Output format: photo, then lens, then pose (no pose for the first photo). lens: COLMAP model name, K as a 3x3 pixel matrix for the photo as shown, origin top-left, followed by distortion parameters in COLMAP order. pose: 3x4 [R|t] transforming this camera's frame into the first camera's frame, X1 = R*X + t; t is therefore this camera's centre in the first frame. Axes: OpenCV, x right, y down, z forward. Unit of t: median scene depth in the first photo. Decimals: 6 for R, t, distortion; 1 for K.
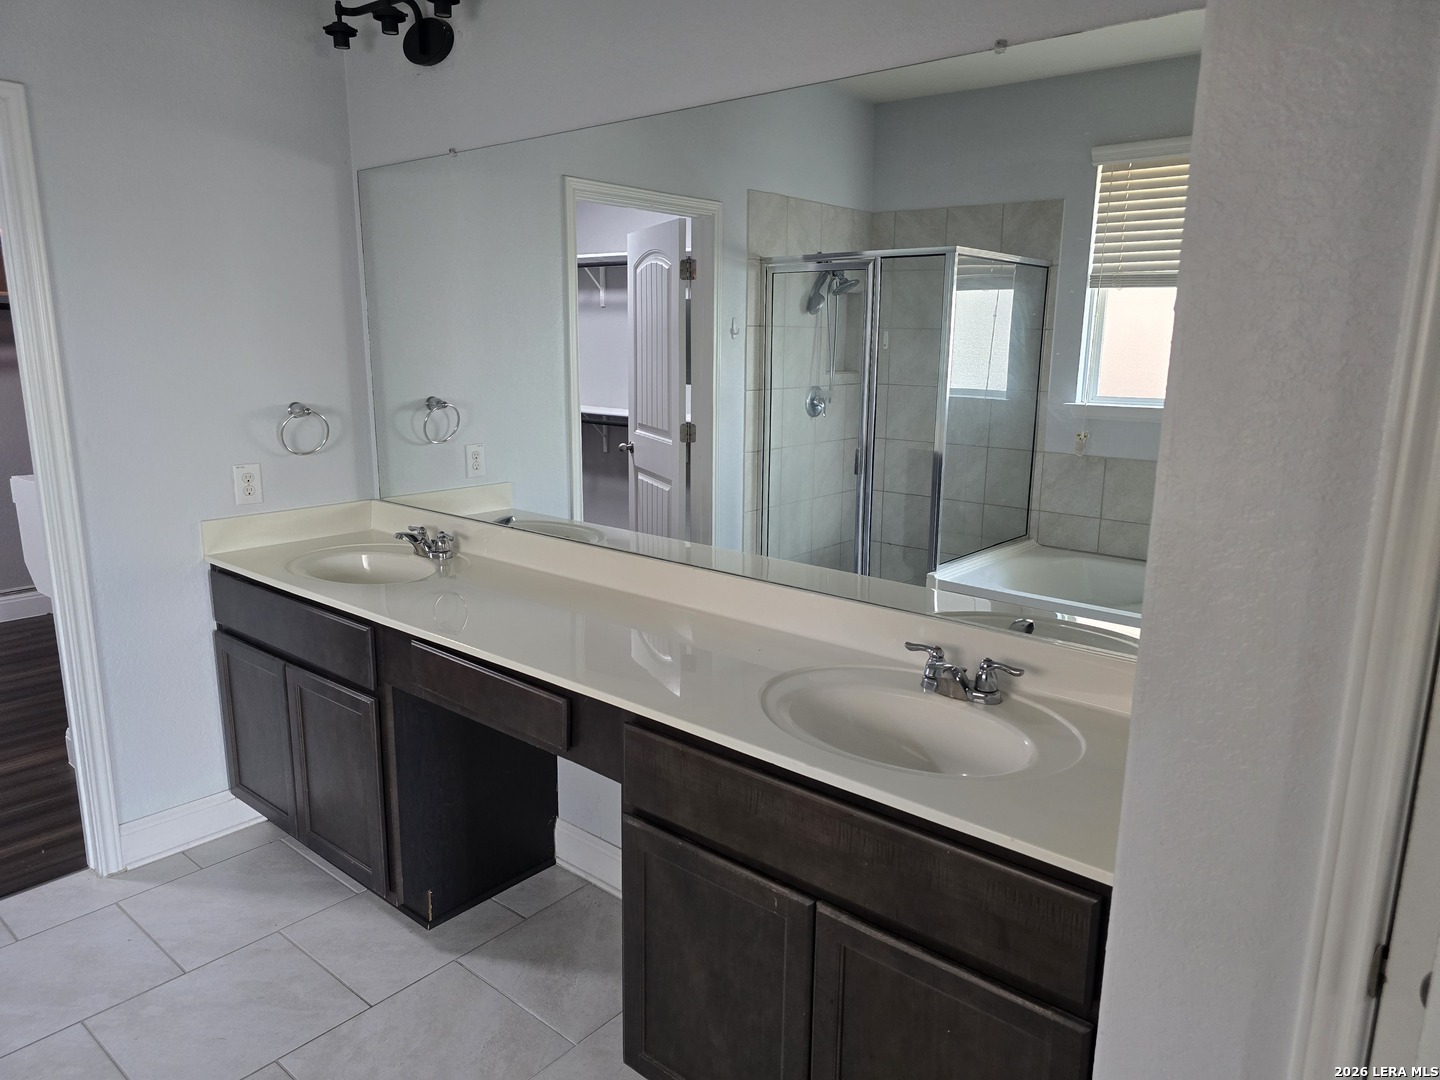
lens RADIAL K [[961.9, 0, 719.6], [0, 961.9, 541.7], [0, 0, 1]] dist [0.062770, -0.053998]
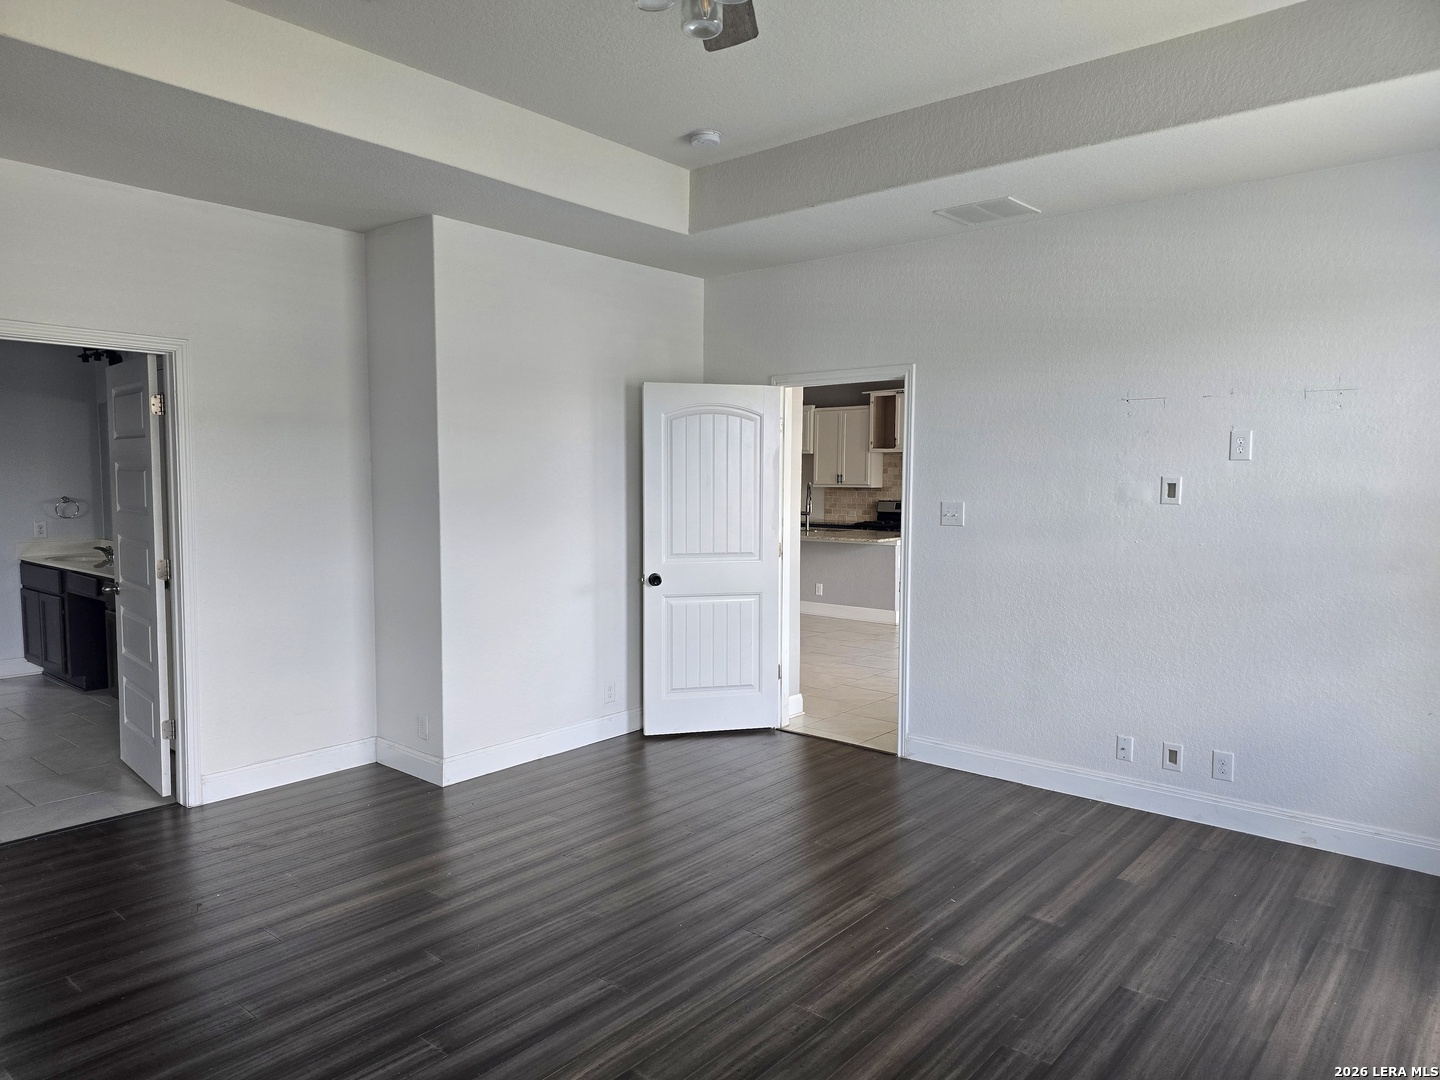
lens RADIAL K [[961.9, 0, 715.1], [0, 961.9, 542.7], [0, 0, 1]] dist [0.062770, -0.053998]
pose [[0.999907, -0.005507, -0.012508, 1.271014], [0.003770, 0.990855, -0.134880, 0.319126], [0.013136, 0.134820, 0.990783, -1.451579]]
